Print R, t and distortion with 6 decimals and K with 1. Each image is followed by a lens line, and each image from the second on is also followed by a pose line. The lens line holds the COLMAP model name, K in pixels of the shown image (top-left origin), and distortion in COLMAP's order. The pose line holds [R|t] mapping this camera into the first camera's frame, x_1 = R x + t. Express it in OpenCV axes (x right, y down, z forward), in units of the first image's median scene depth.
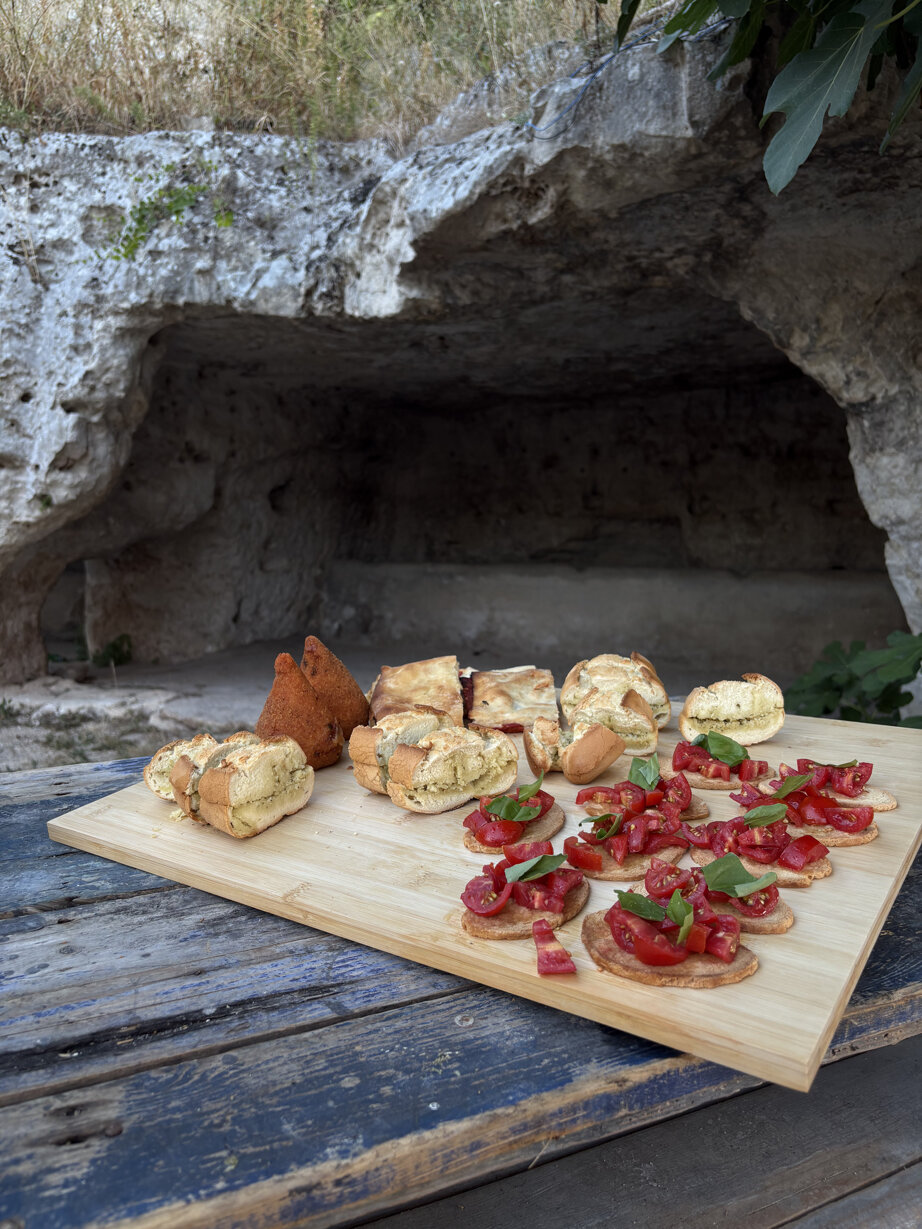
lens RADIAL K [[943.7, 0, 461.0], [0, 943.7, 614.5], [0, 0, 1]] dist [0.032389, -0.003553]
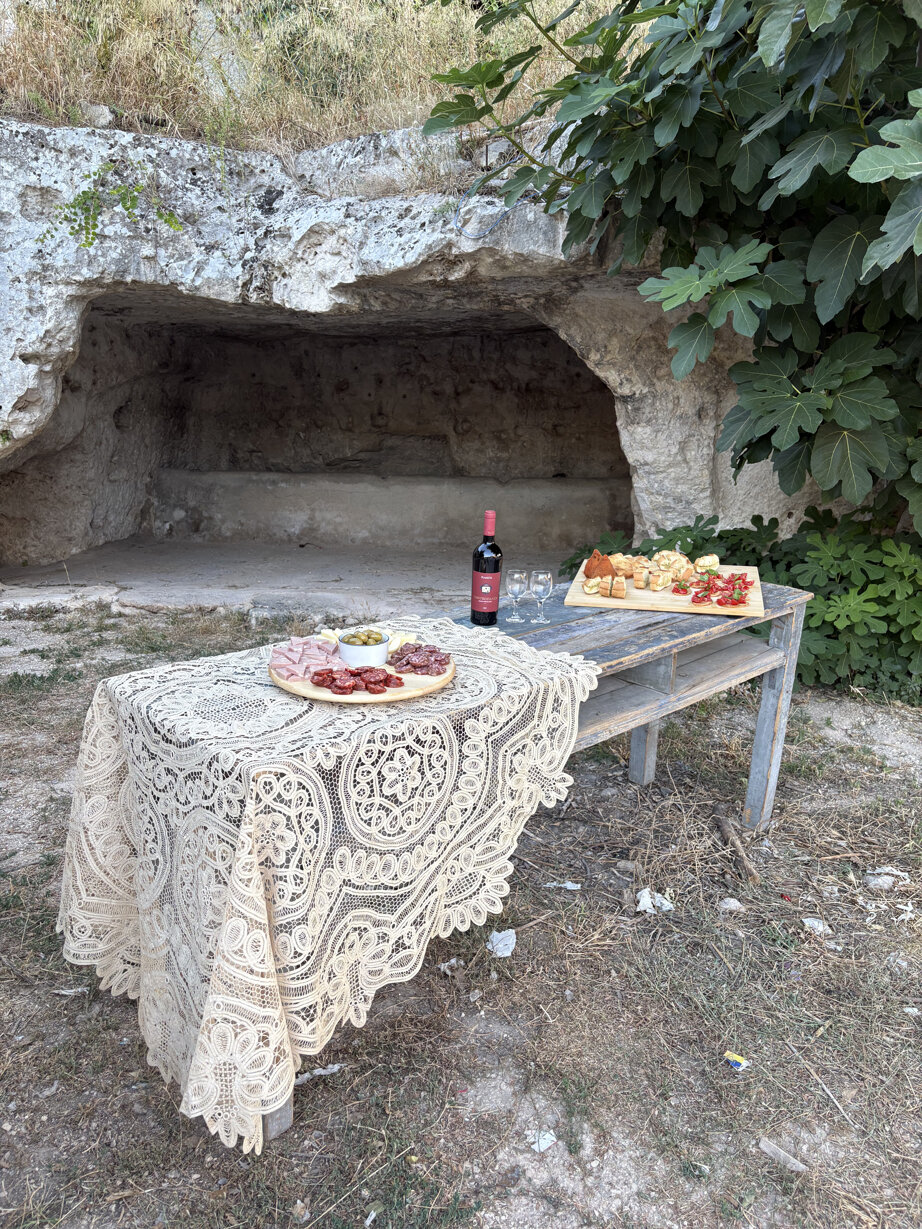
lens RADIAL K [[943.7, 0, 461.0], [0, 943.7, 614.5], [0, 0, 1]] dist [0.032389, -0.003553]
pose [[0.936647, -0.065094, 0.344174, -0.334377], [0.022071, 0.991596, 0.127475, -0.035113], [-0.349579, -0.111802, 0.930212, -0.380544]]
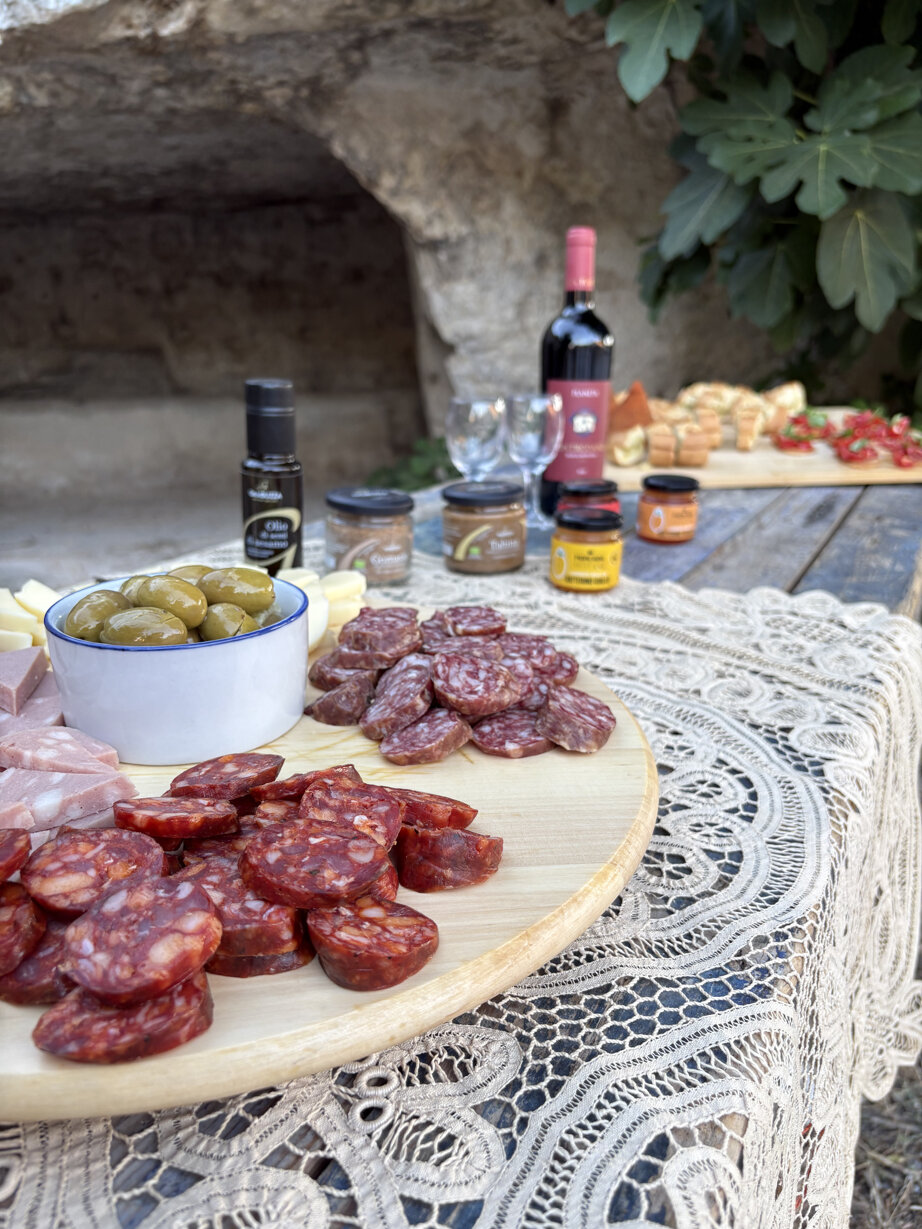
lens RADIAL K [[964.1, 0, 461.0], [0, 964.1, 614.5], [0, 0, 1]] dist [0.041522, -0.055282]
pose [[0.791701, -0.177292, 0.584617, -0.258207], [0.082705, 0.979258, 0.184971, 0.017105], [-0.605284, -0.098091, 0.789943, -0.043466]]
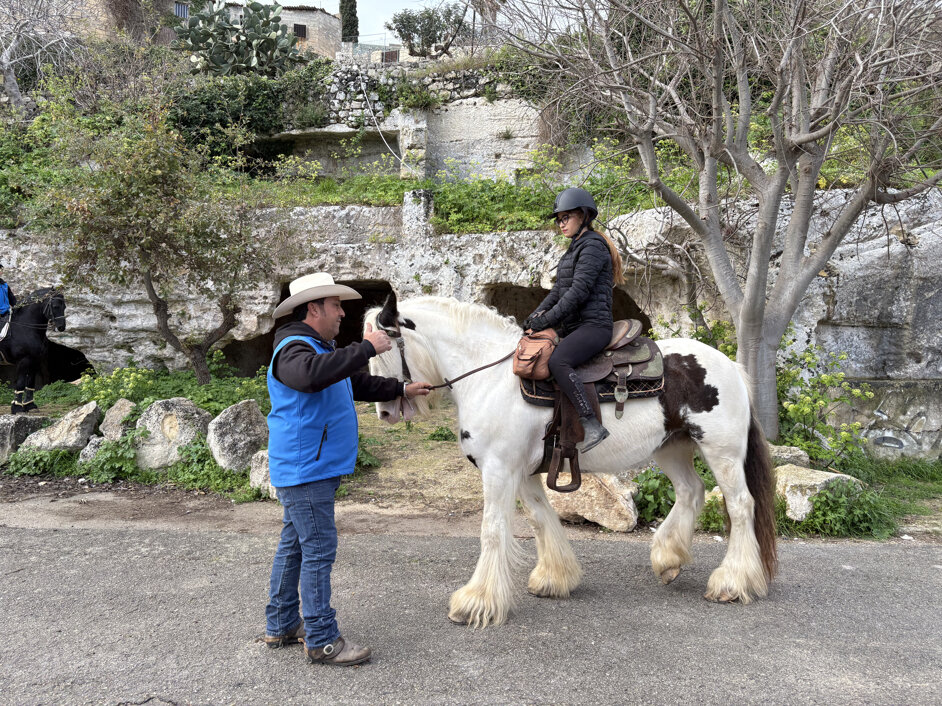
lens RADIAL K [[723.3, 0, 471.0], [0, 723.3, 353.0], [0, 0, 1]] dist [0.032389, -0.003553]
pose [[0.945307, -0.014786, -0.325845, 0.496490], [0.001620, 0.999173, -0.040641, 0.058626], [0.326177, 0.037890, 0.944549, -1.621799]]
